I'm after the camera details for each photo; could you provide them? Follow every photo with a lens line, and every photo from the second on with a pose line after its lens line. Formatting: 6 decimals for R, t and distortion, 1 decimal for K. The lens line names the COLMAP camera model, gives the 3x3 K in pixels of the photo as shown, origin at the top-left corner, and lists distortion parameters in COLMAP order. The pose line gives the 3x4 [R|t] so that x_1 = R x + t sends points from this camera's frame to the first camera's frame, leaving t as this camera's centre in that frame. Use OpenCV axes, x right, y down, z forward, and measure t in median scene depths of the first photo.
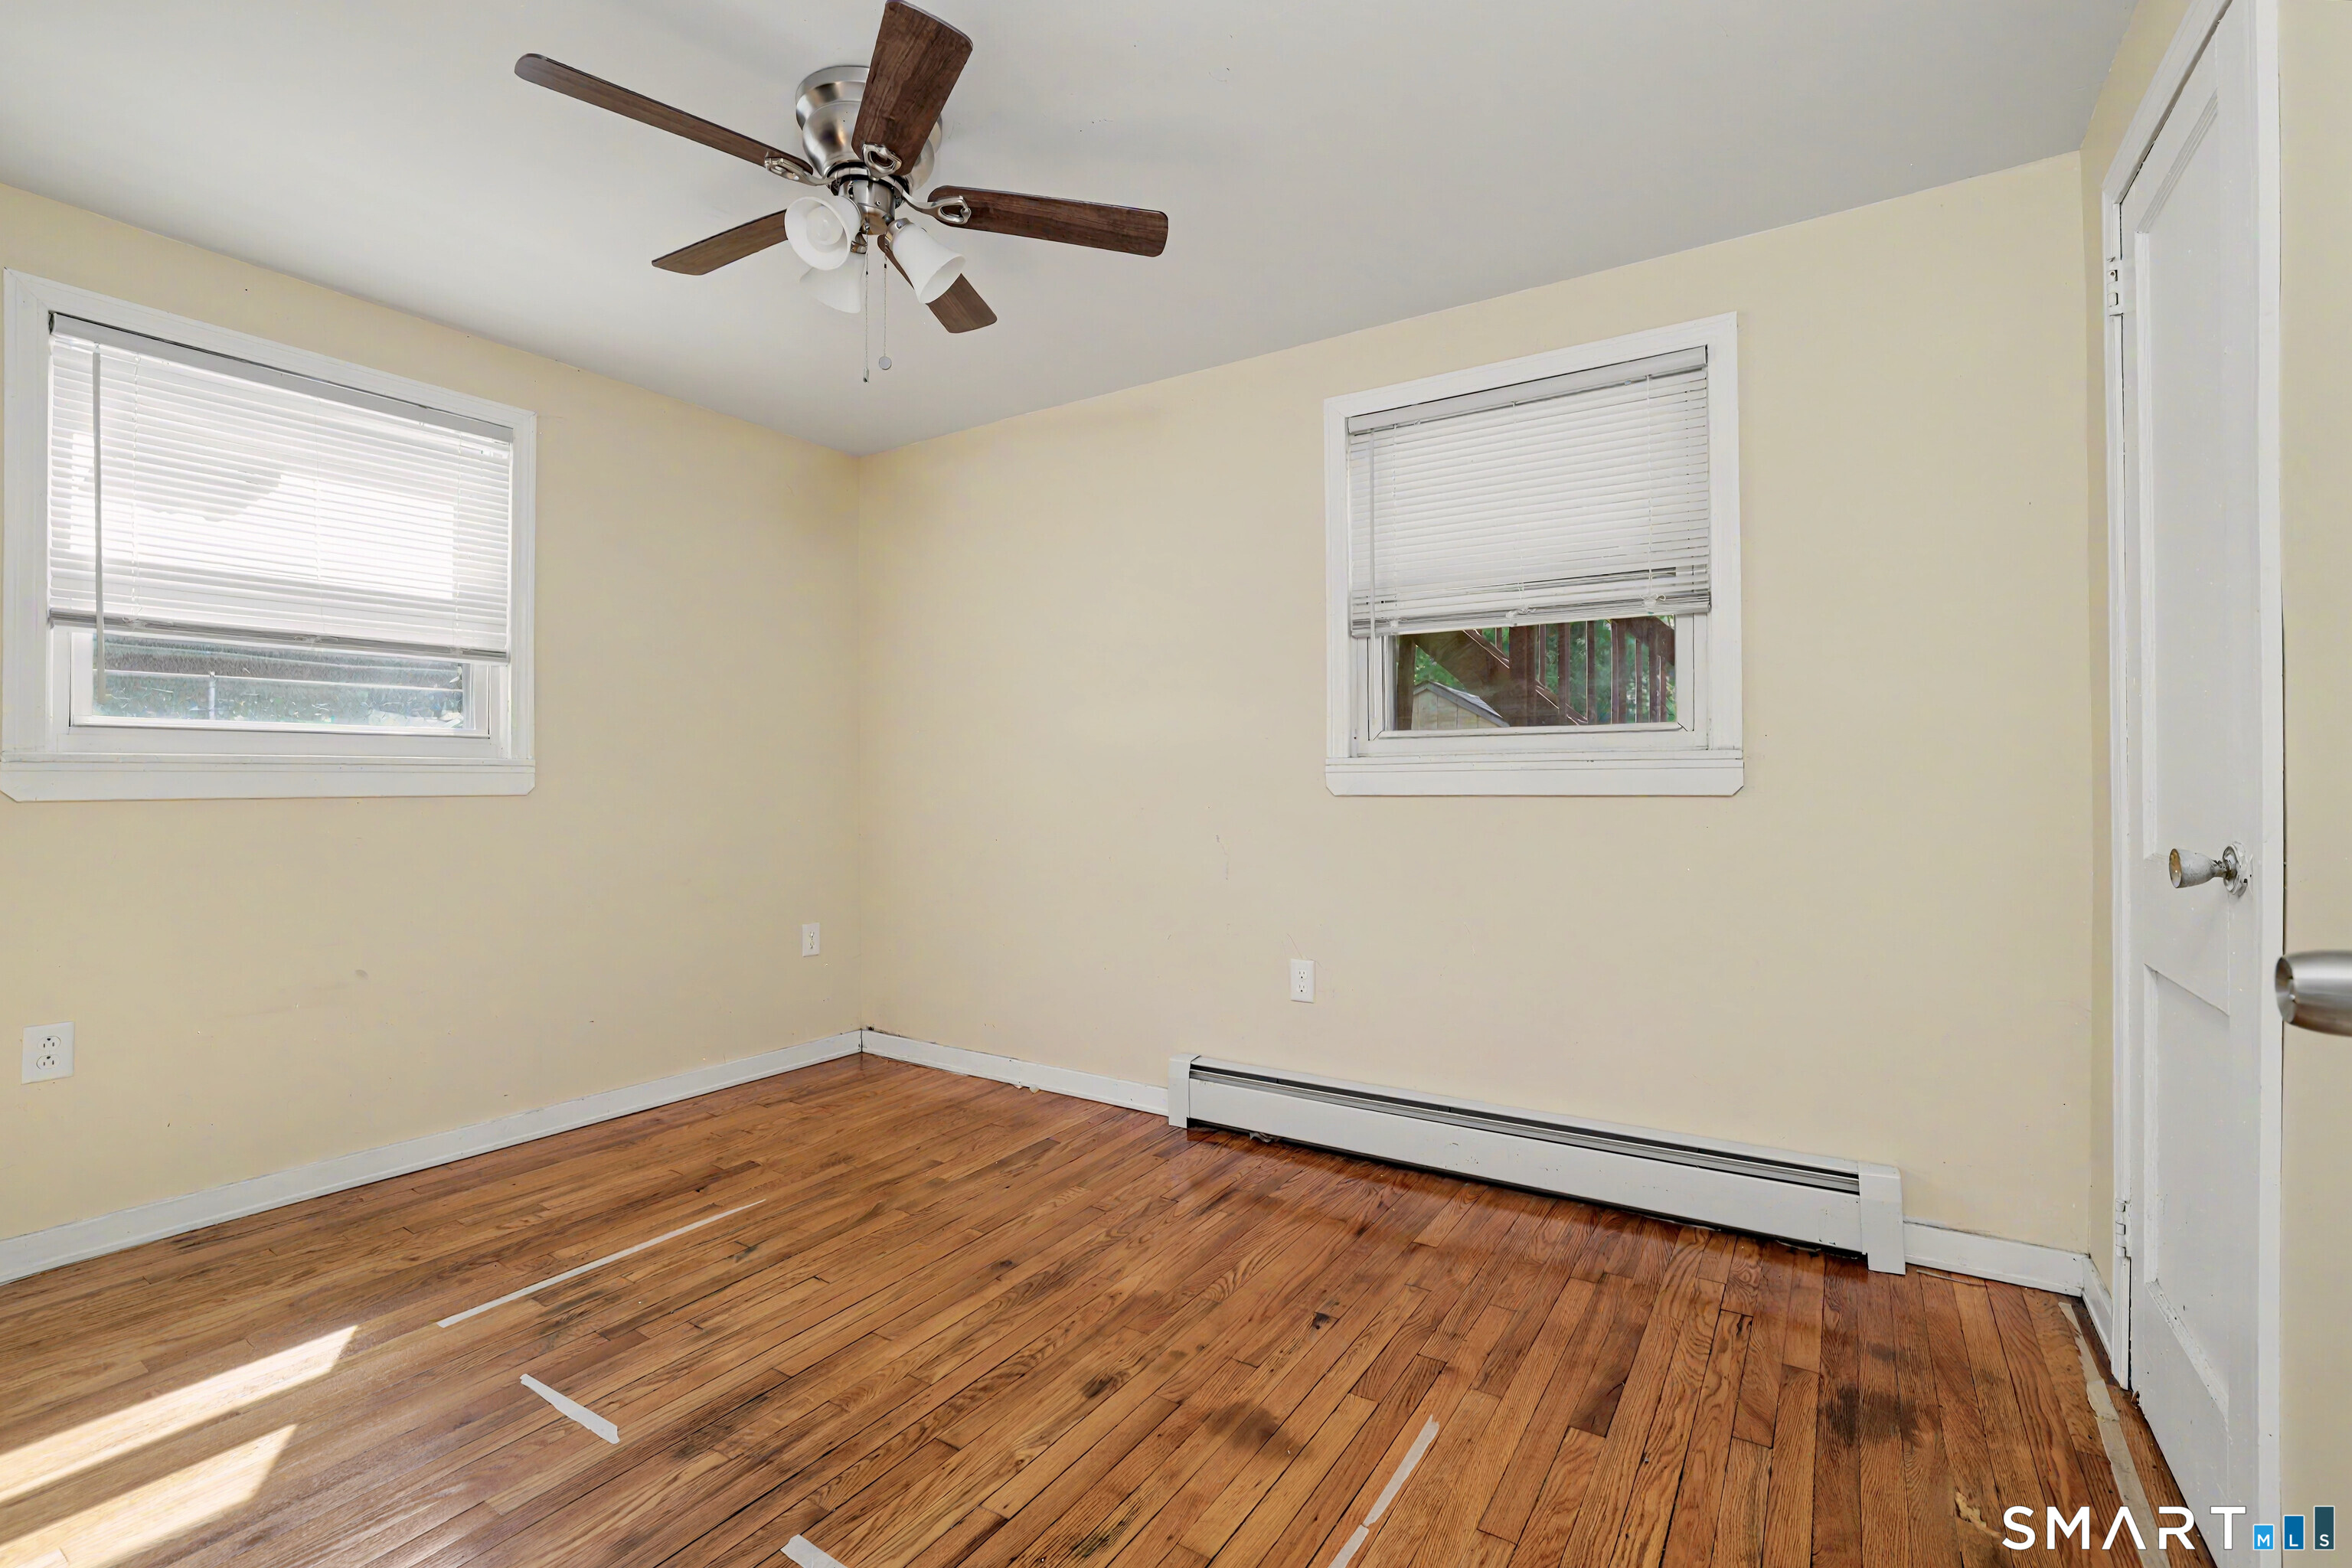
lens RADIAL K [[1049.5, 0, 1152.1], [0, 1049.5, 745.7], [0, 0, 1]] dist [-0.033447, -0.000062]
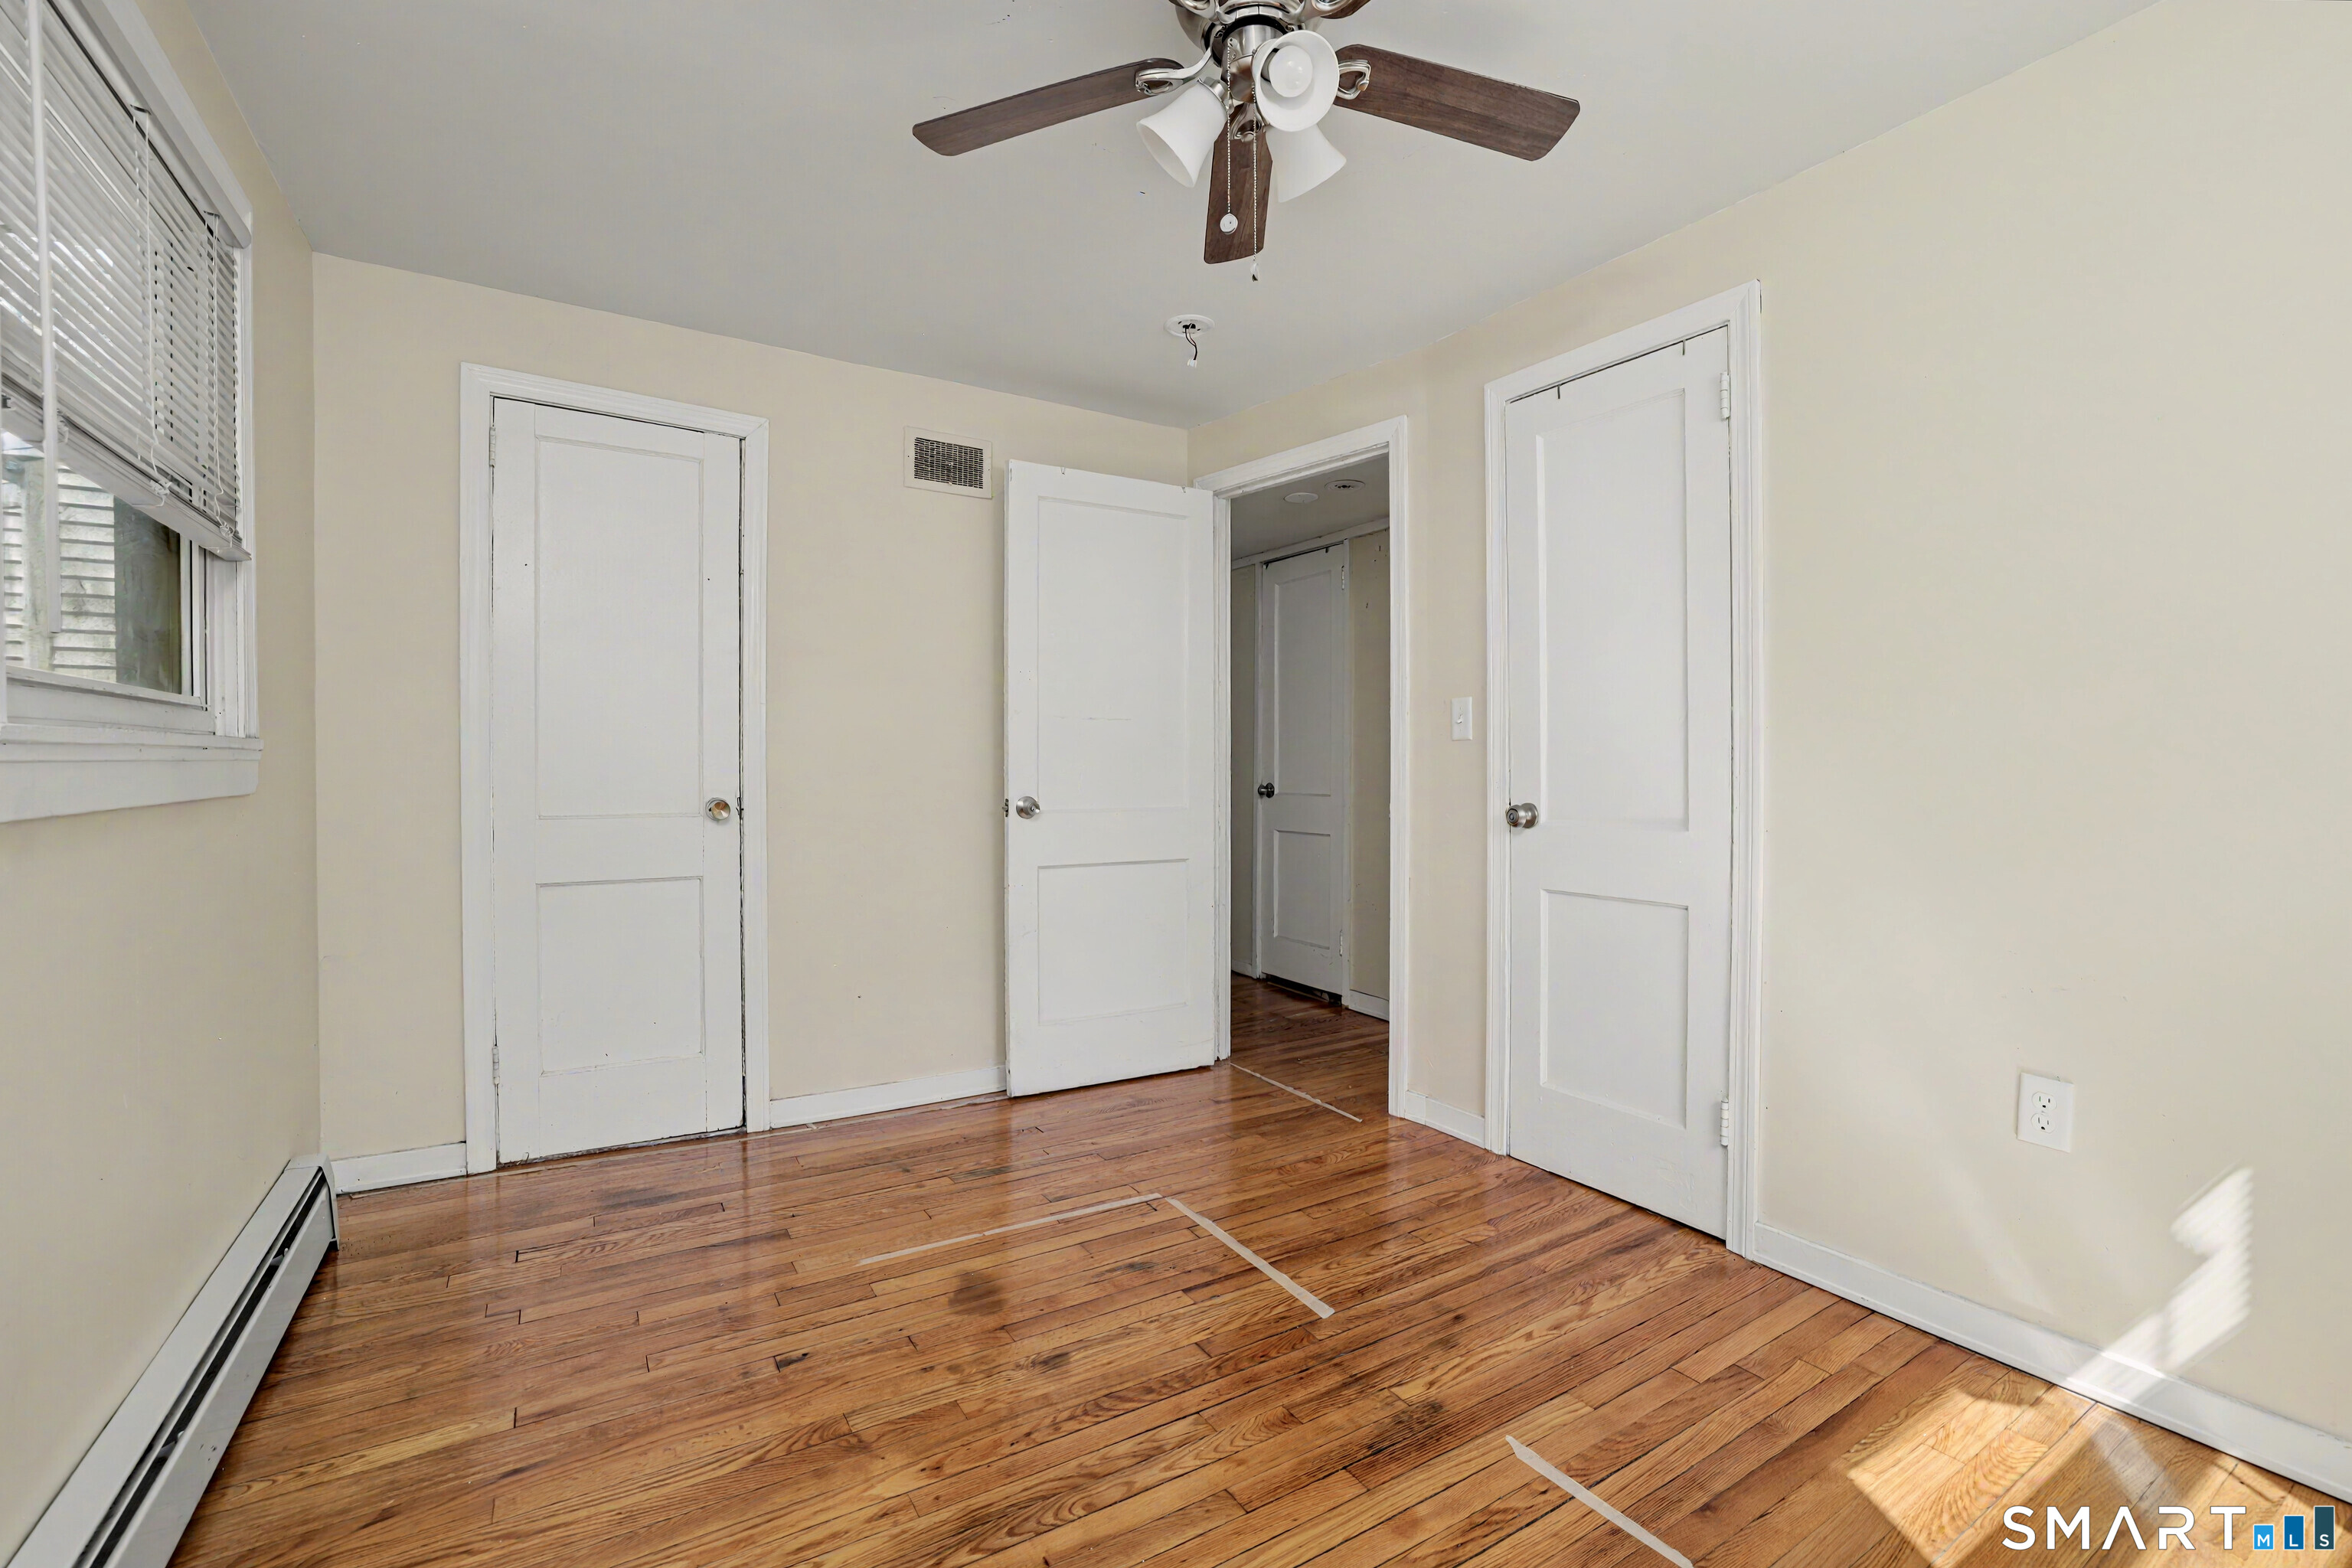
lens RADIAL K [[1024.3, 0, 1179.2], [0, 1024.3, 774.0], [0, 0, 1]] dist [-0.050830, 0.019982]
pose [[-0.915210, -0.005116, 0.402944, -0.600975], [-0.013706, 0.999736, -0.018439, 0.048491], [-0.402743, -0.022398, -0.915039, 1.976350]]
